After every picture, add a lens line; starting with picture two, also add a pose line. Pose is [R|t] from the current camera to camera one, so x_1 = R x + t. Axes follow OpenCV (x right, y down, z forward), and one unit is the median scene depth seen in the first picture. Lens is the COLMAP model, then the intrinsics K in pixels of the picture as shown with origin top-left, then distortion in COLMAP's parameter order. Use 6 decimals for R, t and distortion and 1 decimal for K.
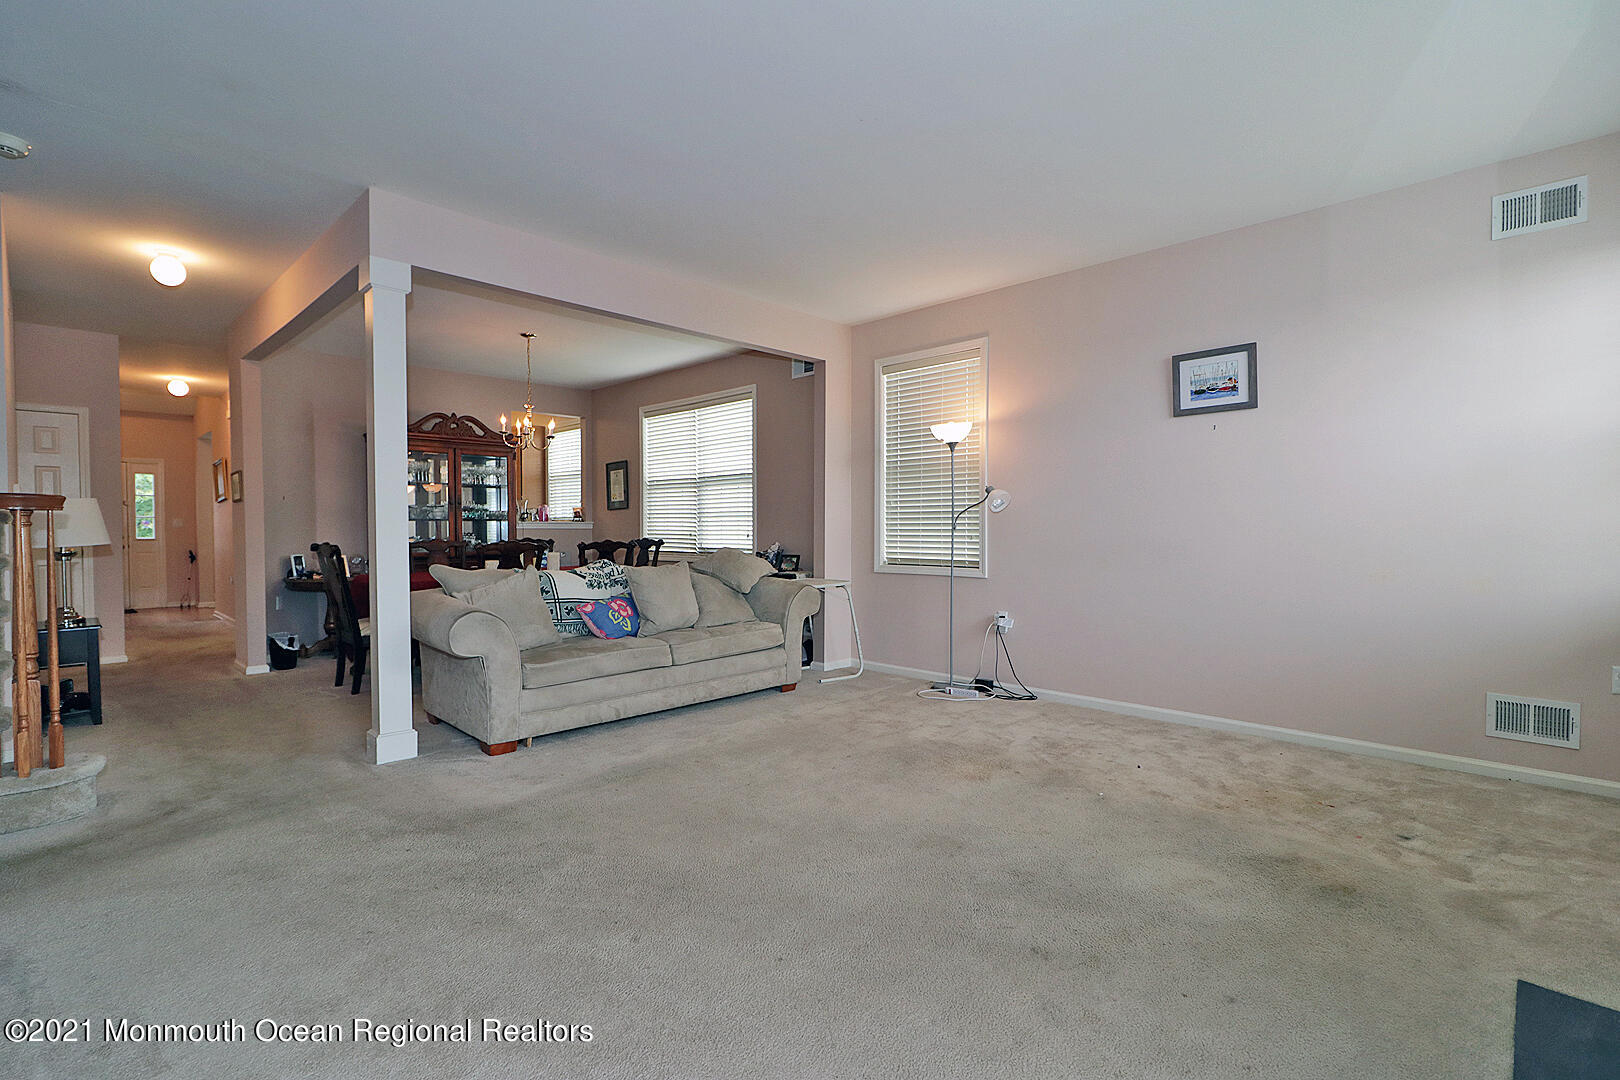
lens RADIAL K [[760.7, 0, 802.7], [0, 760.7, 533.6], [0, 0, 1]] dist [0.011926, 0.000149]
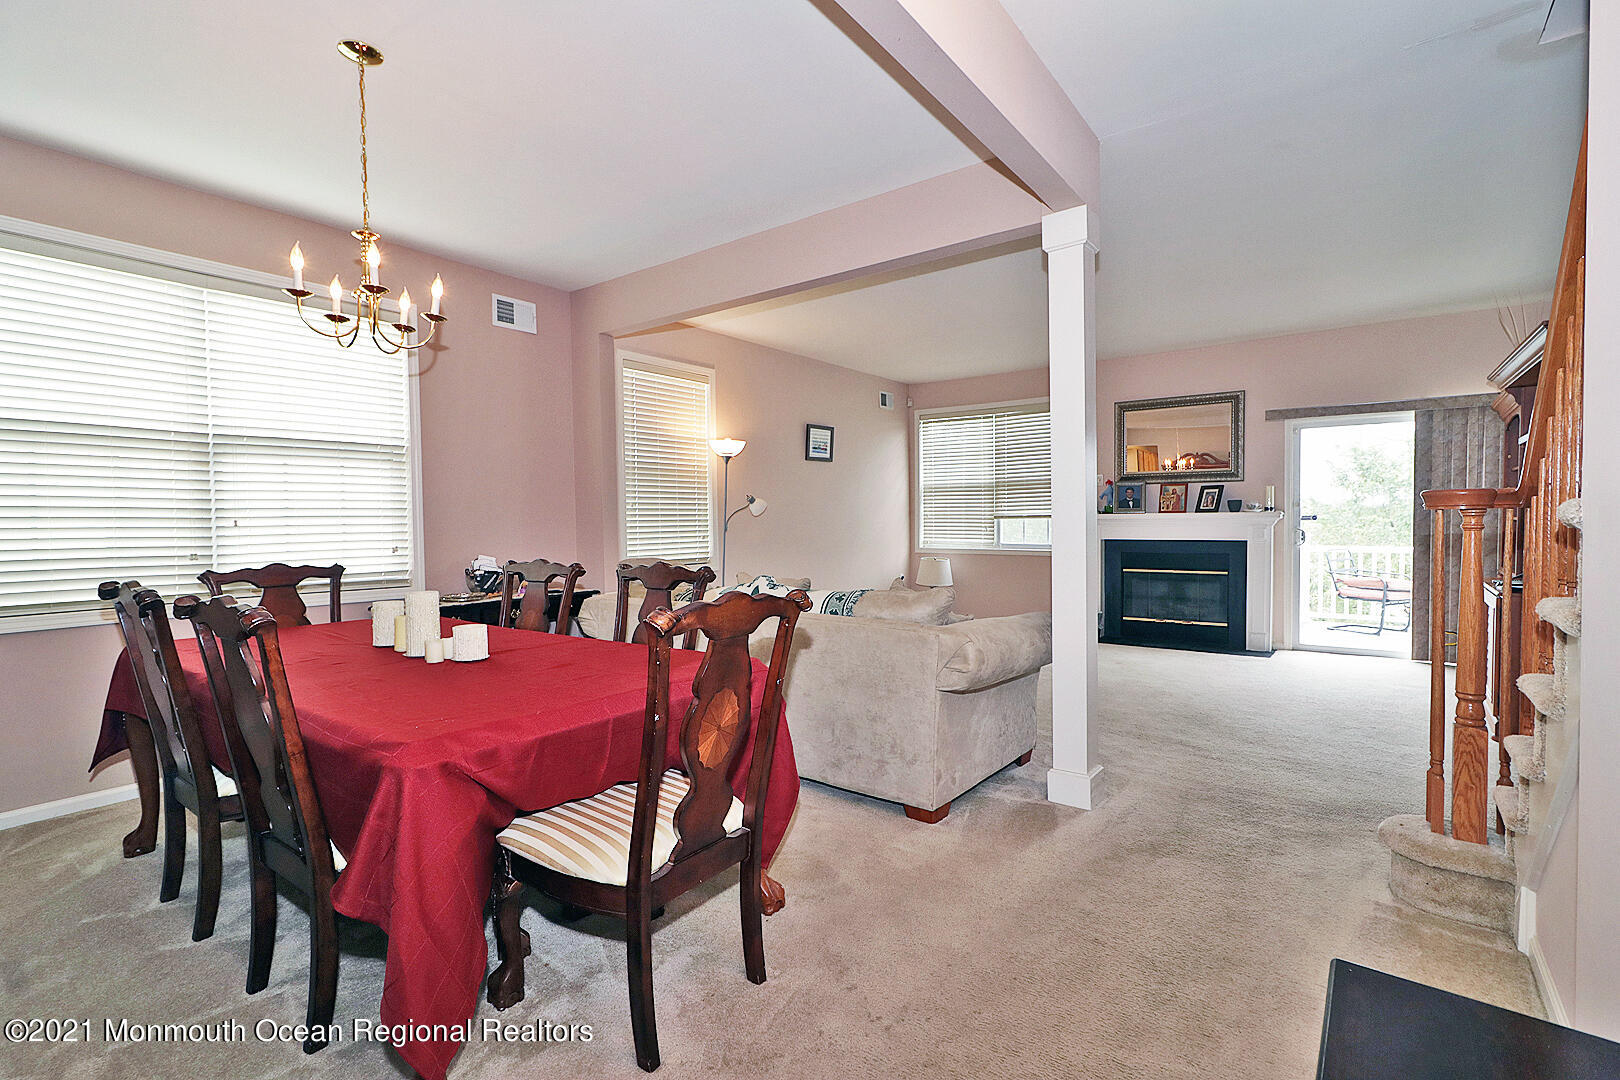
lens RADIAL K [[740.1, 0, 814.2], [0, 740.1, 545.5], [0, 0, 1]] dist [-0.002106, -0.000769]
pose [[-0.131431, -0.024970, 0.991011, -0.811577], [0.027714, 0.999199, 0.028852, -0.009080], [-0.990938, 0.031257, -0.130634, 0.867809]]
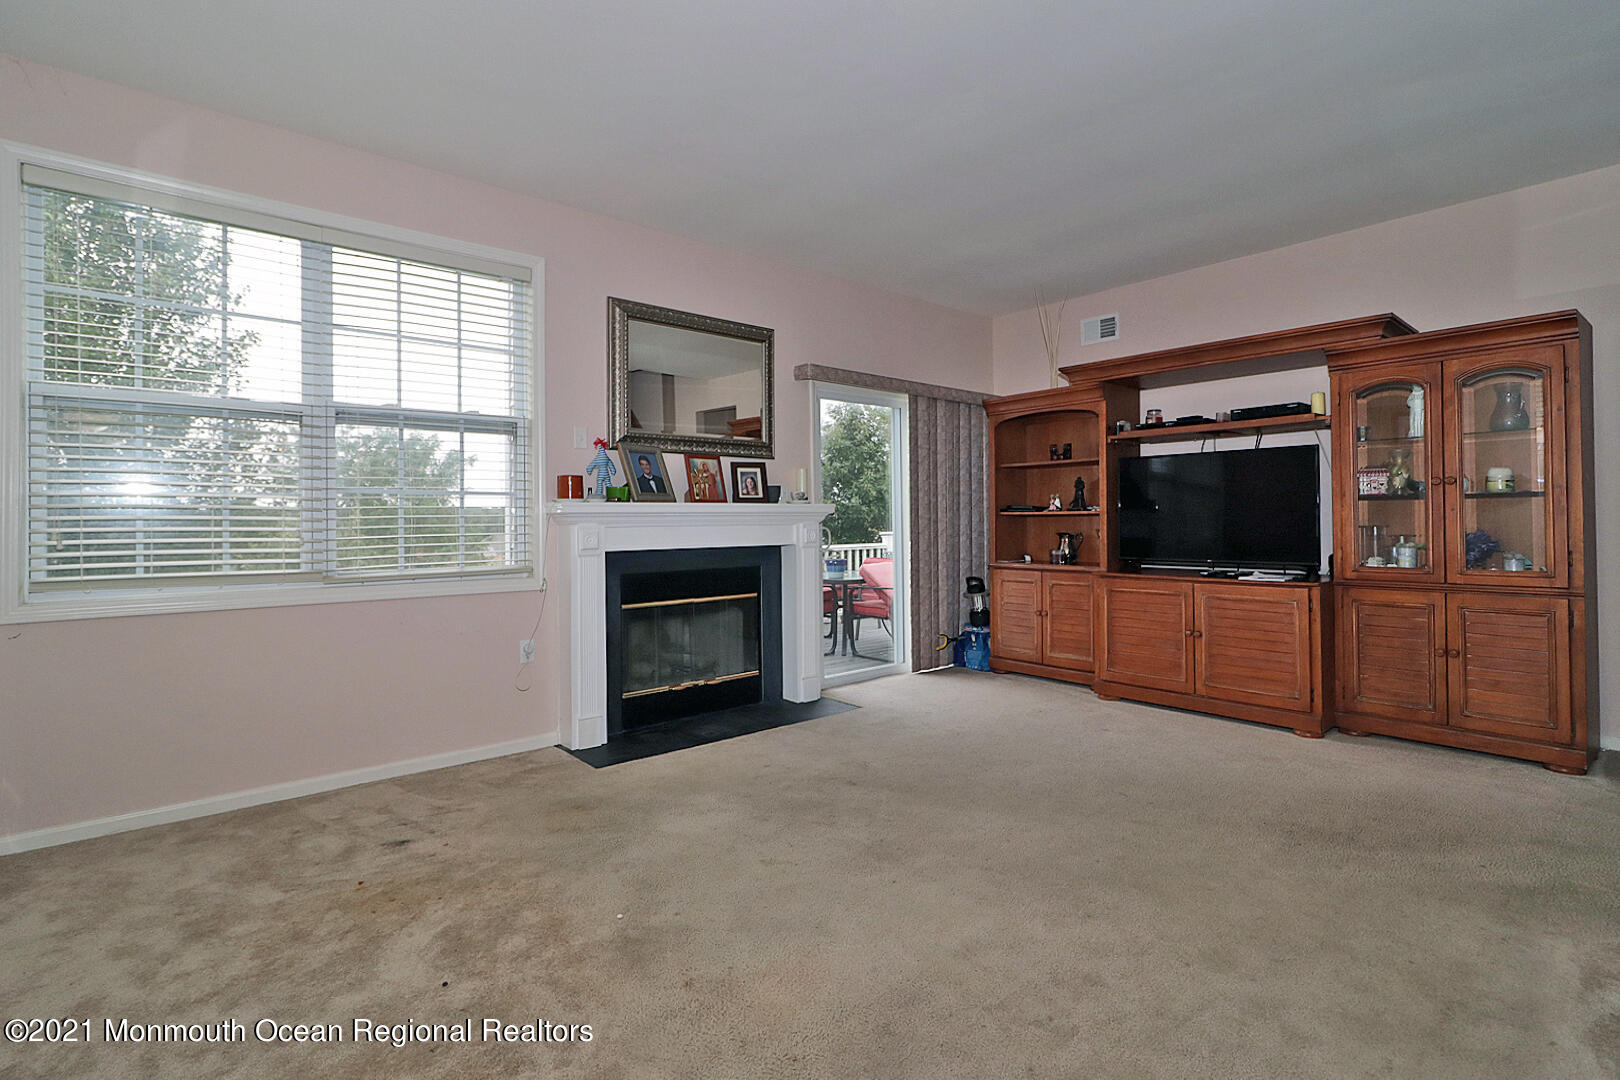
lens RADIAL K [[755.7, 0, 816.2], [0, 755.7, 516.2], [0, 0, 1]] dist [-0.003880, -0.000301]
pose [[-0.995709, 0.020989, 0.090132, 0.080572], [0.022015, 0.999704, 0.010401, -0.003950], [-0.089886, 0.012341, -0.995876, 0.861567]]
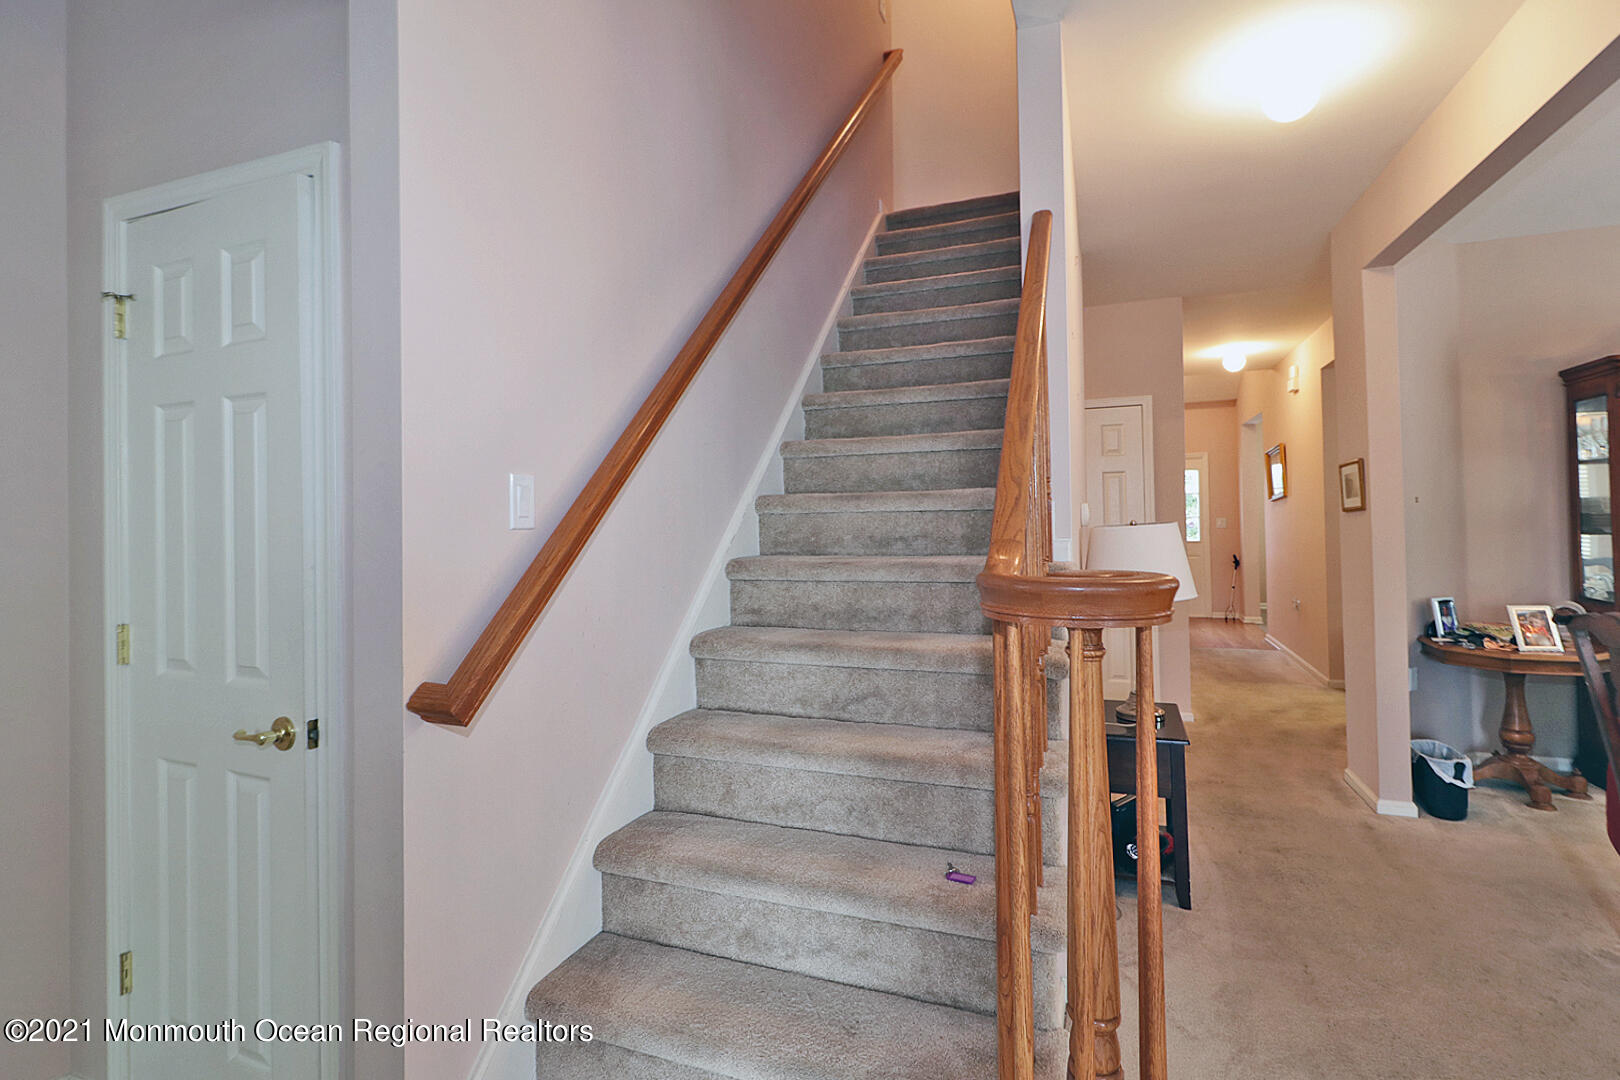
lens RADIAL K [[755.7, 0, 816.2], [0, 755.7, 516.2], [0, 0, 1]] dist [-0.003880, -0.000301]
pose [[0.413711, -0.002874, -0.910404, -0.376378], [0.002268, 0.999995, -0.002127, -0.037142], [0.910406, -0.001185, 0.413715, 0.373446]]
